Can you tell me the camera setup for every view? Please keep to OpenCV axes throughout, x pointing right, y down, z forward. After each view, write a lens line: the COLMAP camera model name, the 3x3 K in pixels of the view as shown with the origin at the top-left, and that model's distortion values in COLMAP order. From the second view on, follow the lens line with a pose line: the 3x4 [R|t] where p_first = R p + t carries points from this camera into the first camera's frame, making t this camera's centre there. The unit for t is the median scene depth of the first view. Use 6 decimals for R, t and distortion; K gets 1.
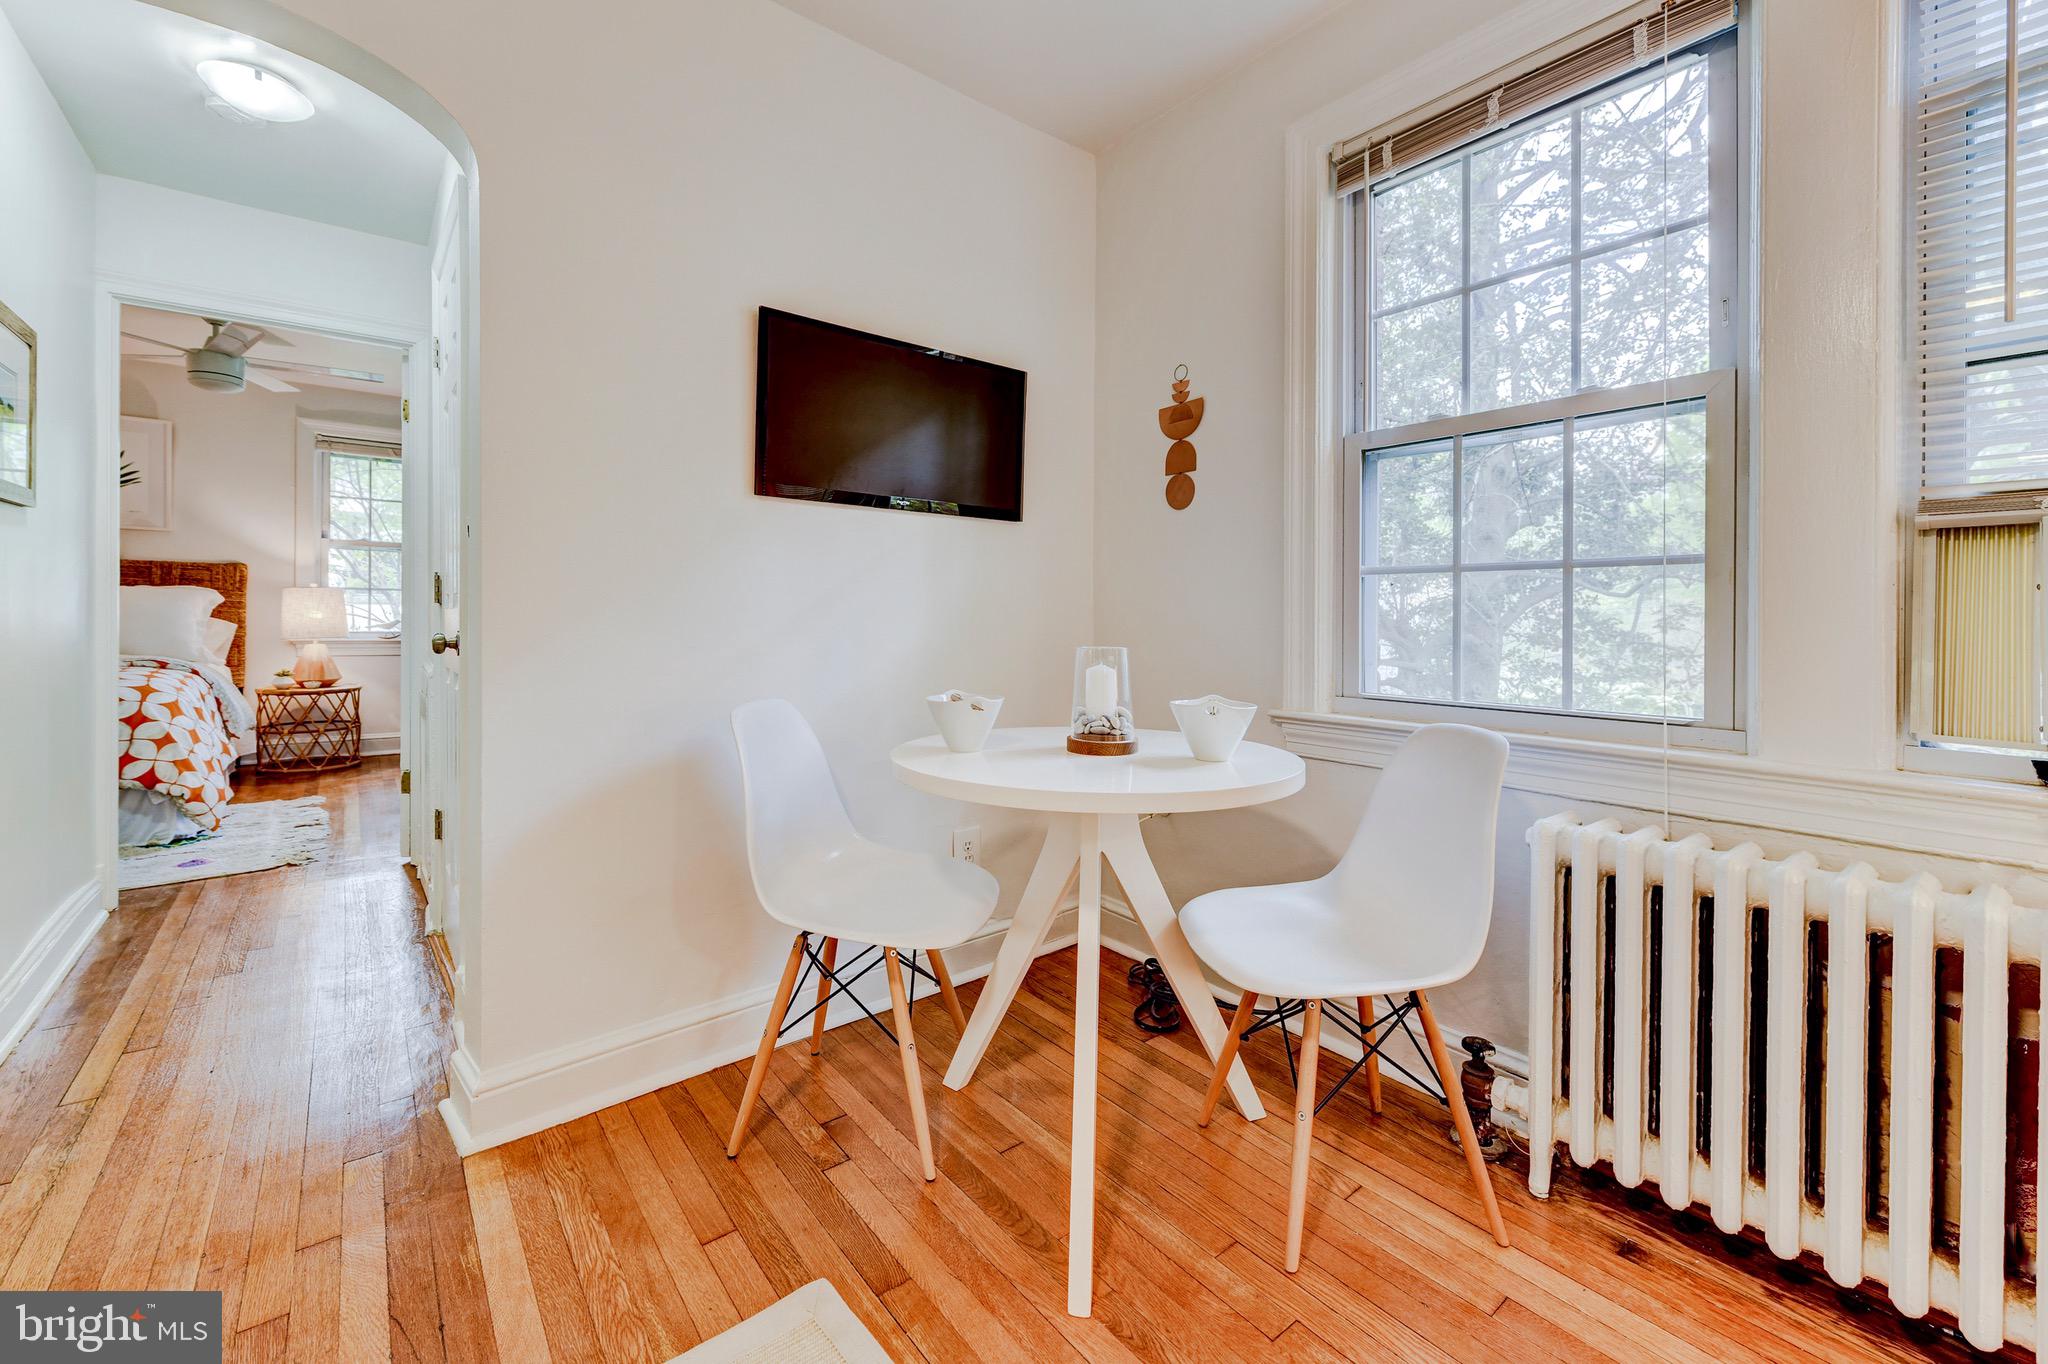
lens RADIAL K [[833.9, 0, 991.8], [0, 833.9, 610.9], [0, 0, 1]] dist [0.001970, -0.000671]
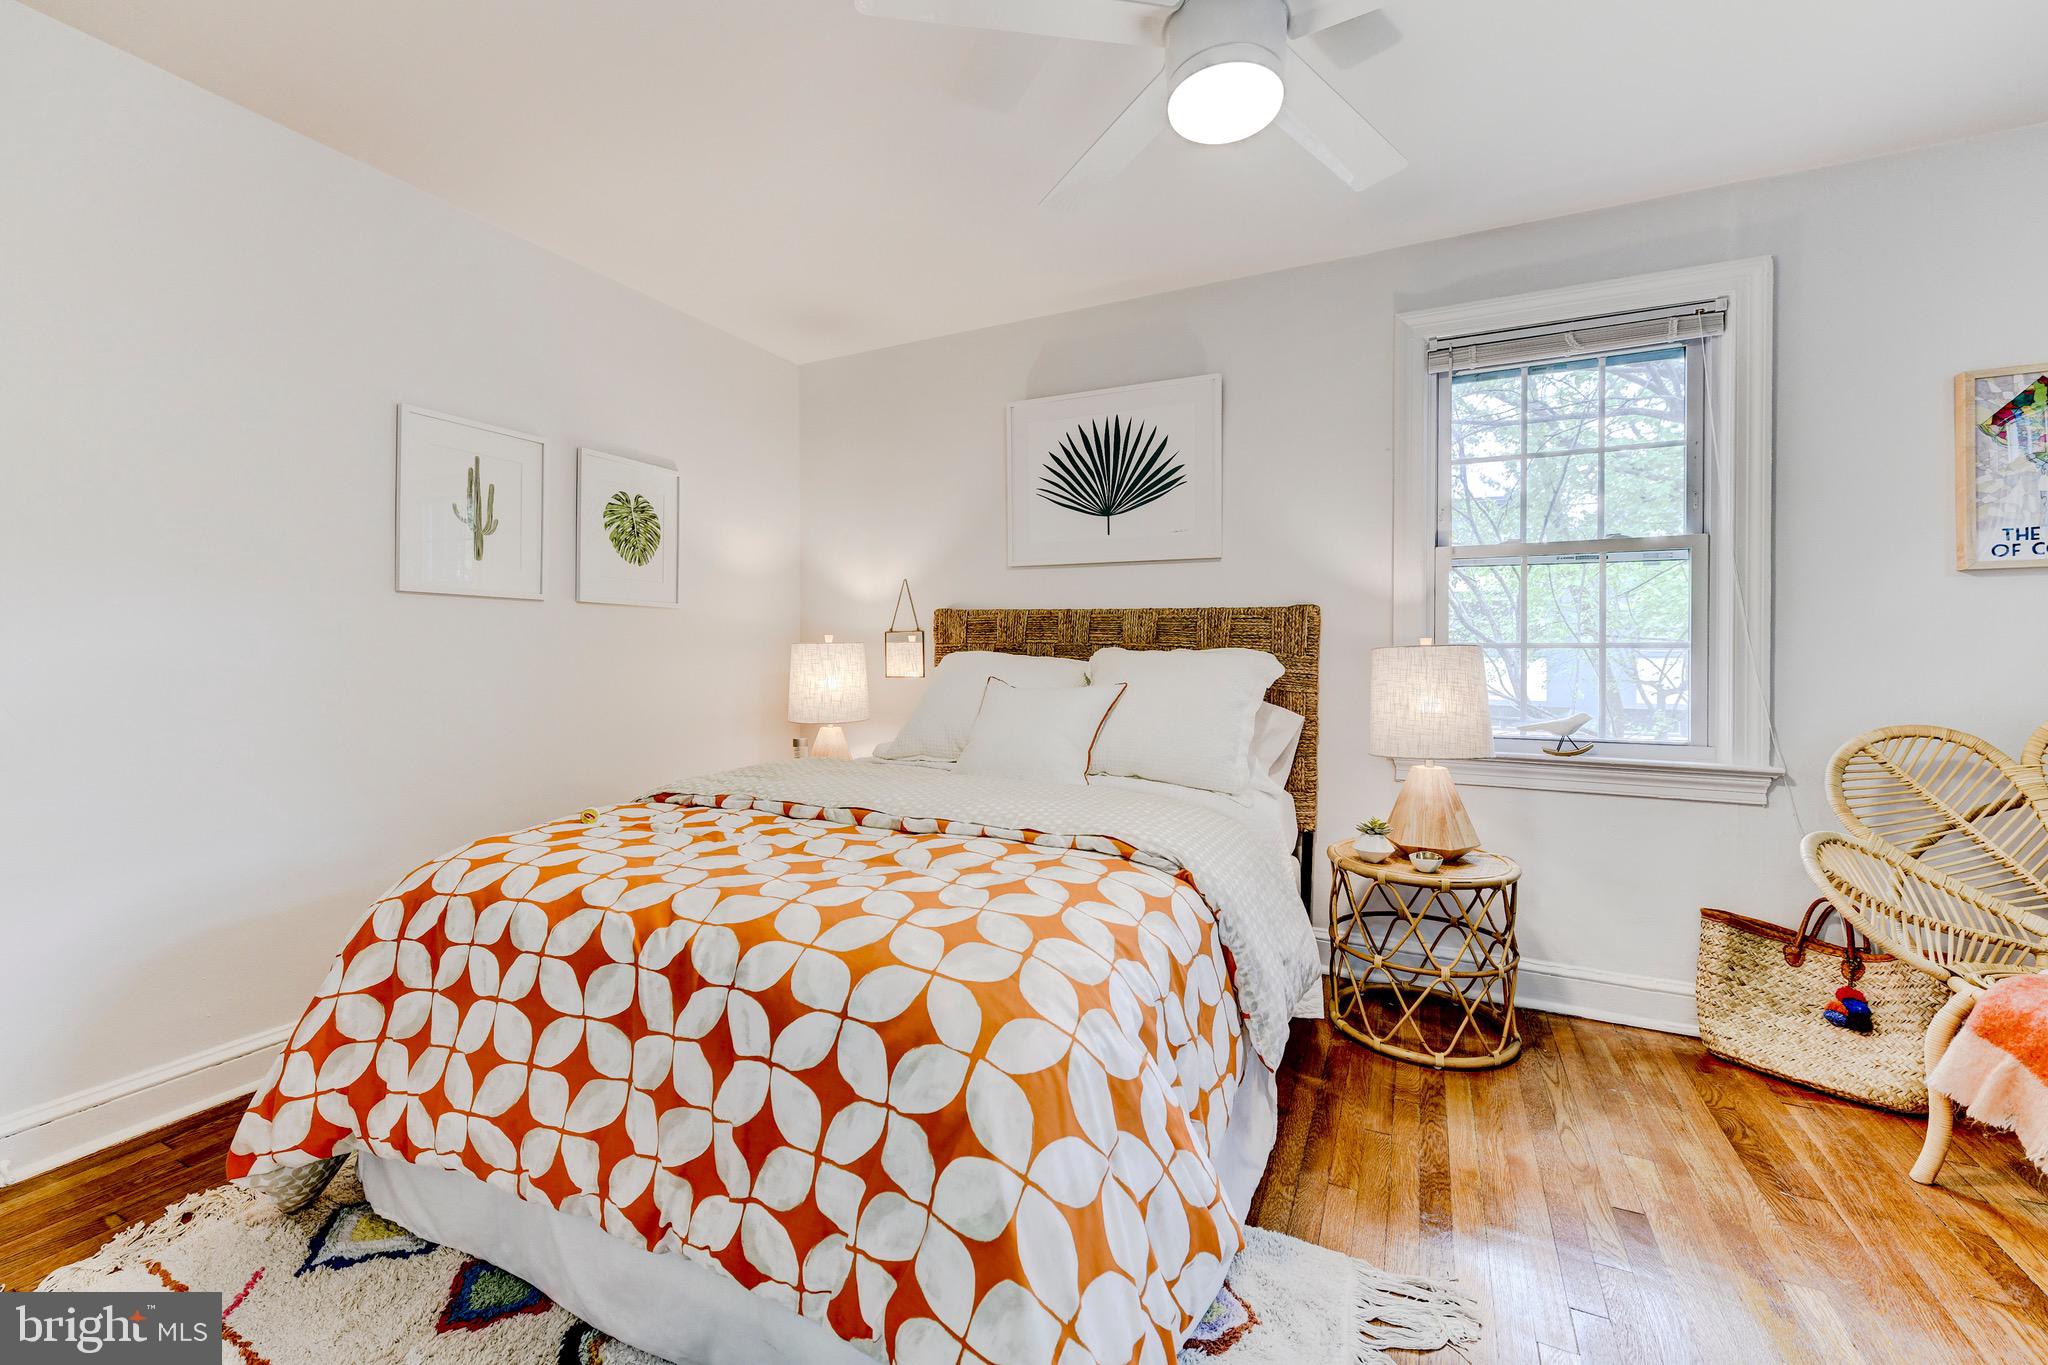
lens RADIAL K [[833.9, 0, 1021.0], [0, 833.9, 667.7], [0, 0, 1]] dist [0.001970, -0.000671]
pose [[0.449716, 0.006148, -0.893151, -0.500168], [0.001066, 0.999972, 0.007421, -0.019660], [0.893171, -0.004290, 0.449696, 0.589795]]
